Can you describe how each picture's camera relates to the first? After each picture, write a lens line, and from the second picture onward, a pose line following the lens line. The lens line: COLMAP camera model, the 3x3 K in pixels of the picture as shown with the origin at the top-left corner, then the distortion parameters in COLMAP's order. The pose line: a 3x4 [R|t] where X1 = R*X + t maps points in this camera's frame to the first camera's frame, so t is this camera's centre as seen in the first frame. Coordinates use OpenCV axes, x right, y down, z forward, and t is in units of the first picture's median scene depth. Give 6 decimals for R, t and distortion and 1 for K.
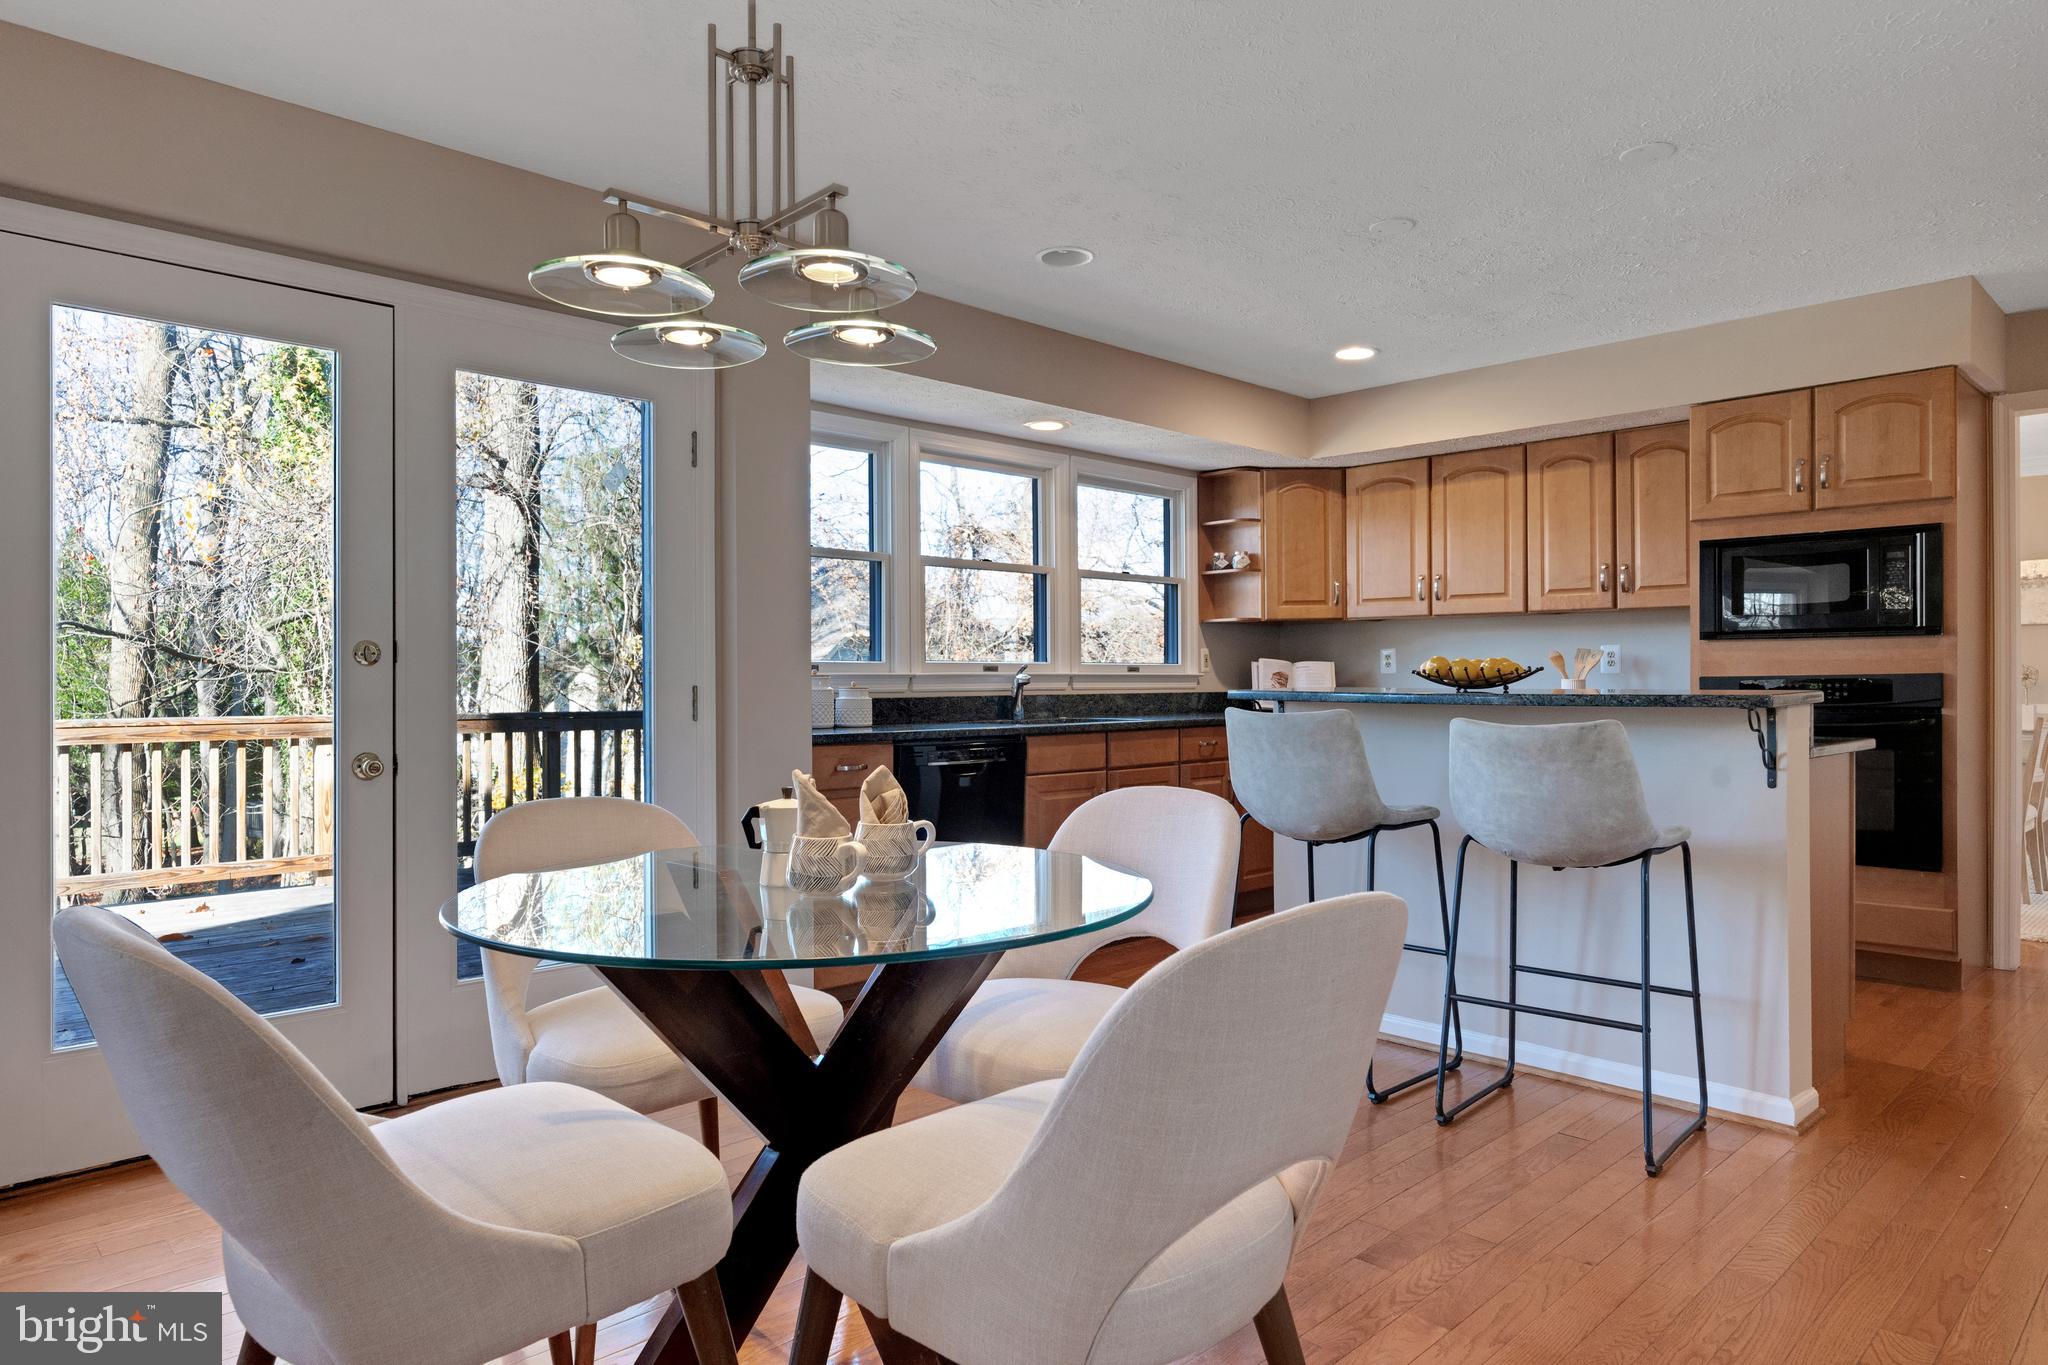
lens RADIAL K [[1258.9, 0, 1023.1], [0, 1258.9, 671.7], [0, 0, 1]] dist [0.004769, -0.002631]
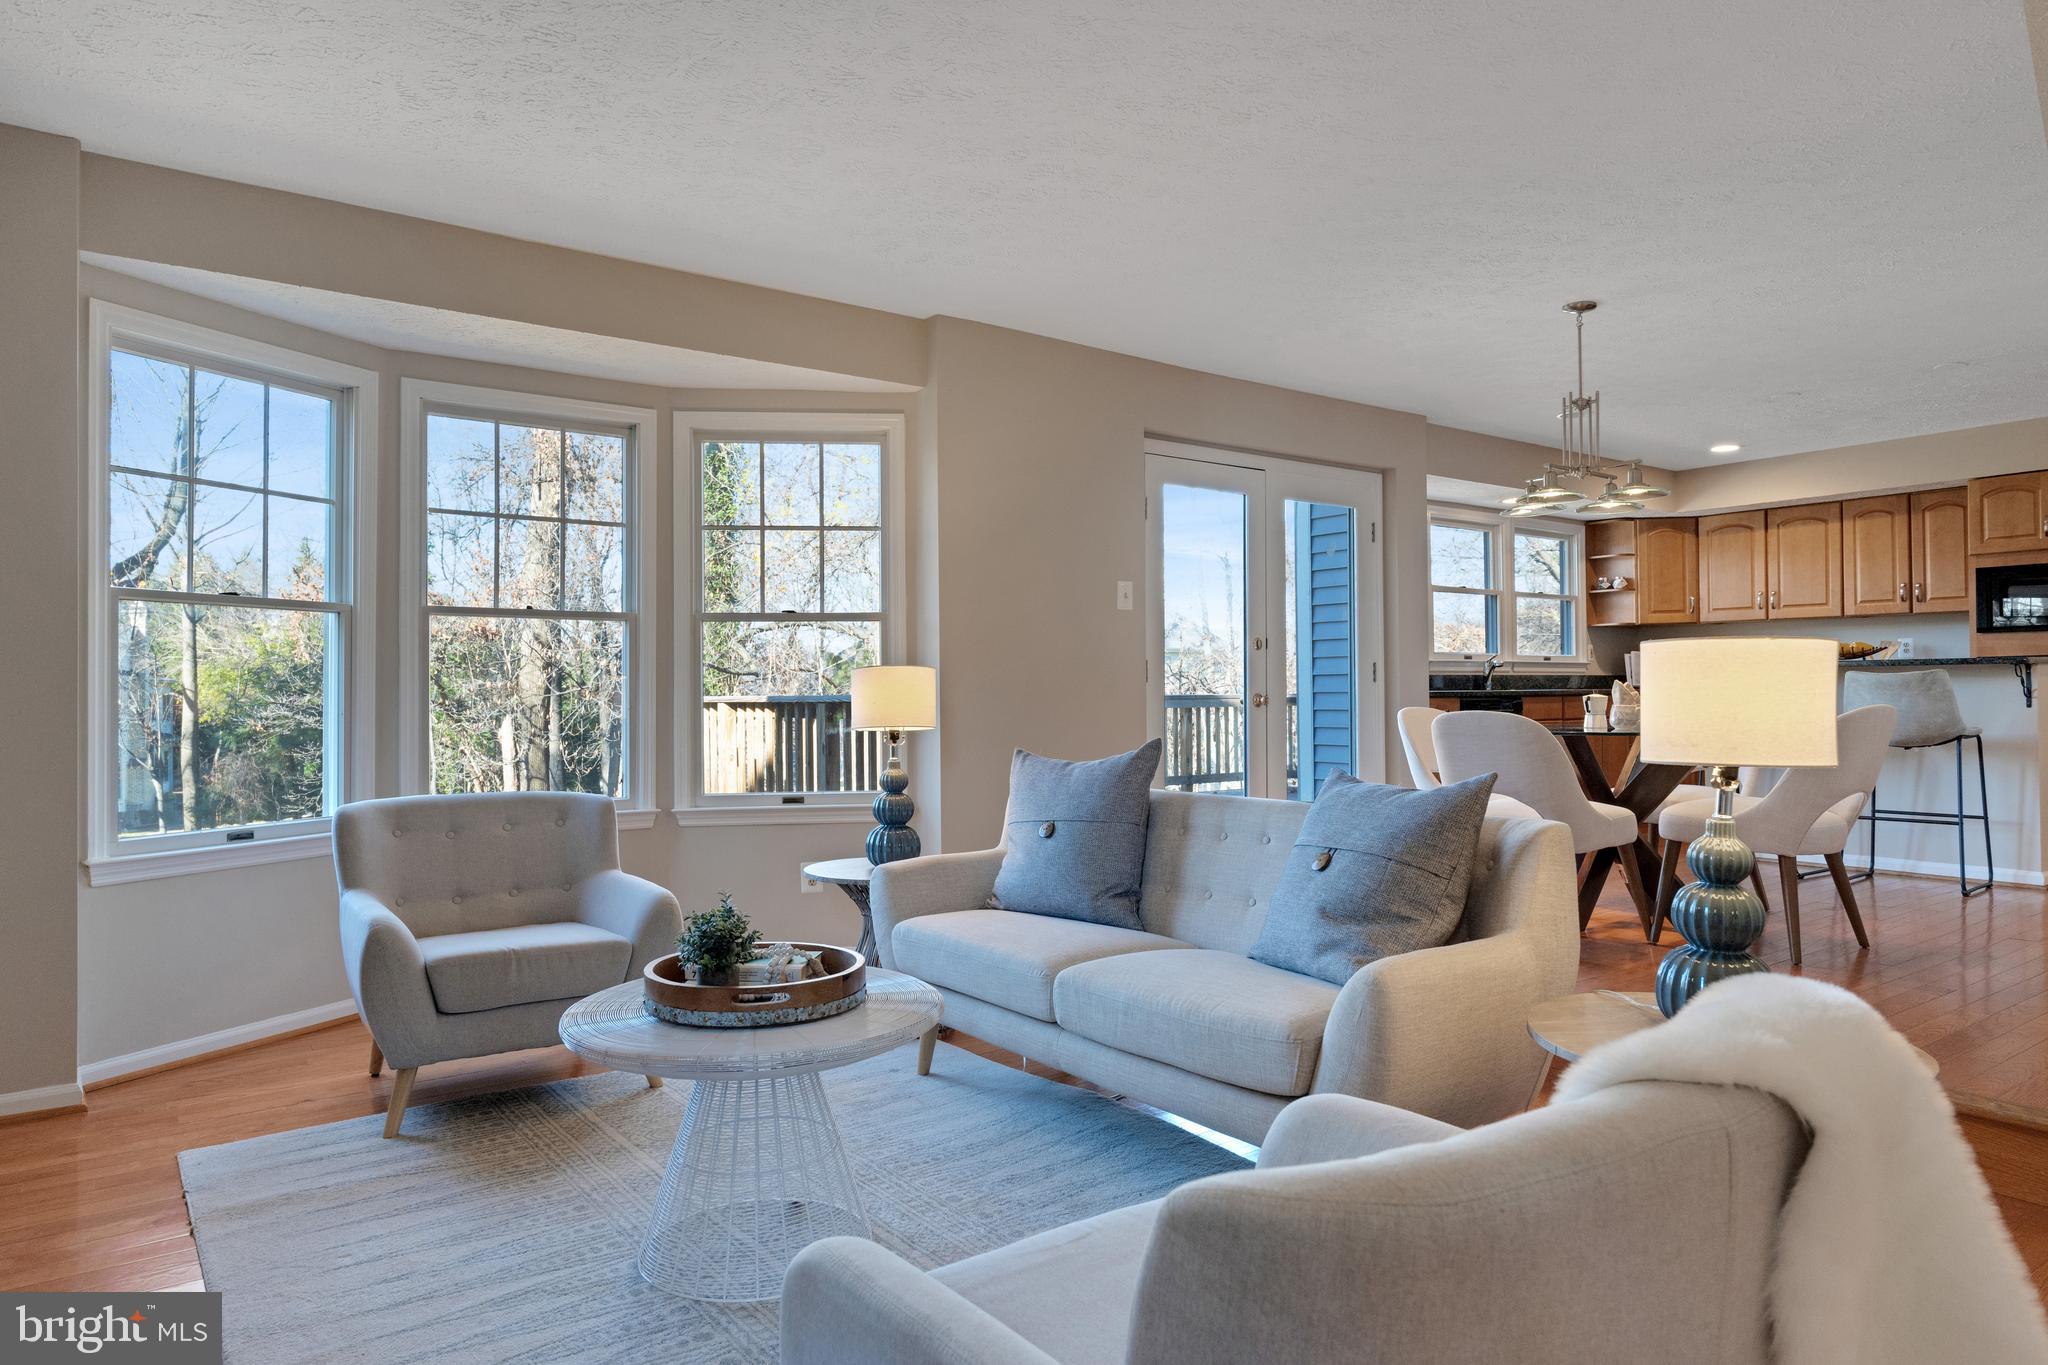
lens RADIAL K [[1258.9, 0, 1015.7], [0, 1258.9, 677.4], [0, 0, 1]] dist [0.004769, -0.002631]
pose [[0.990003, -0.006614, -0.140892, -0.357683], [0.005858, 0.999966, -0.005775, 0.027410], [0.140926, 0.004892, 0.990008, -0.603828]]
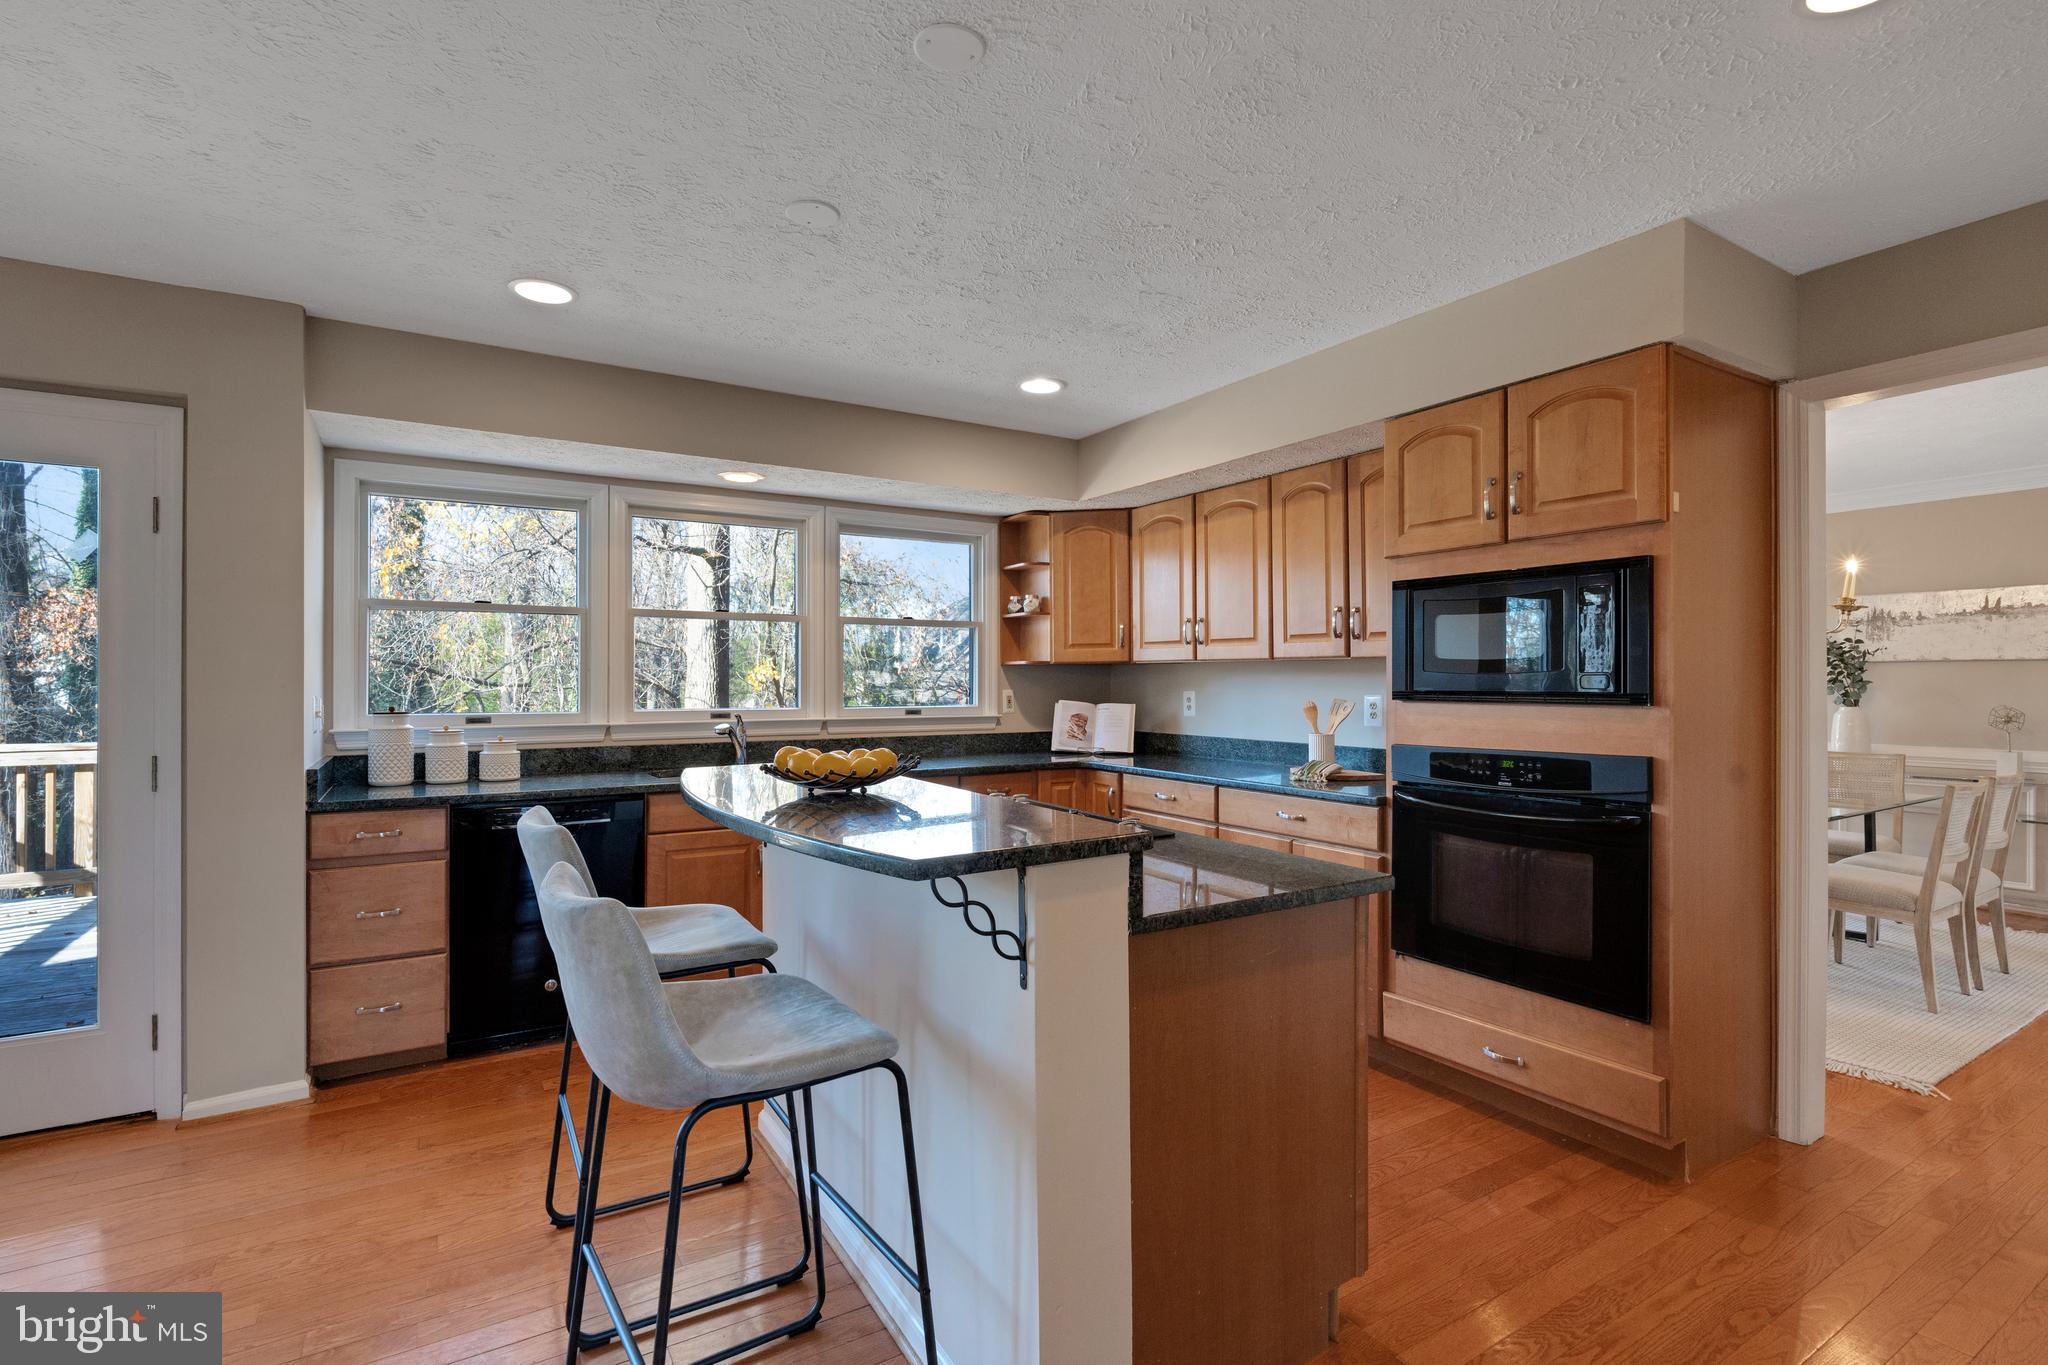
lens RADIAL K [[951.7, 0, 1027.6], [0, 951.7, 674.5], [0, 0, 1]] dist [-0.001039, -0.000191]
pose [[0.976295, 0.002767, -0.216429, 0.390182], [-0.002749, 0.999996, 0.000384, -0.037312], [0.216429, 0.000220, 0.976298, 0.296017]]
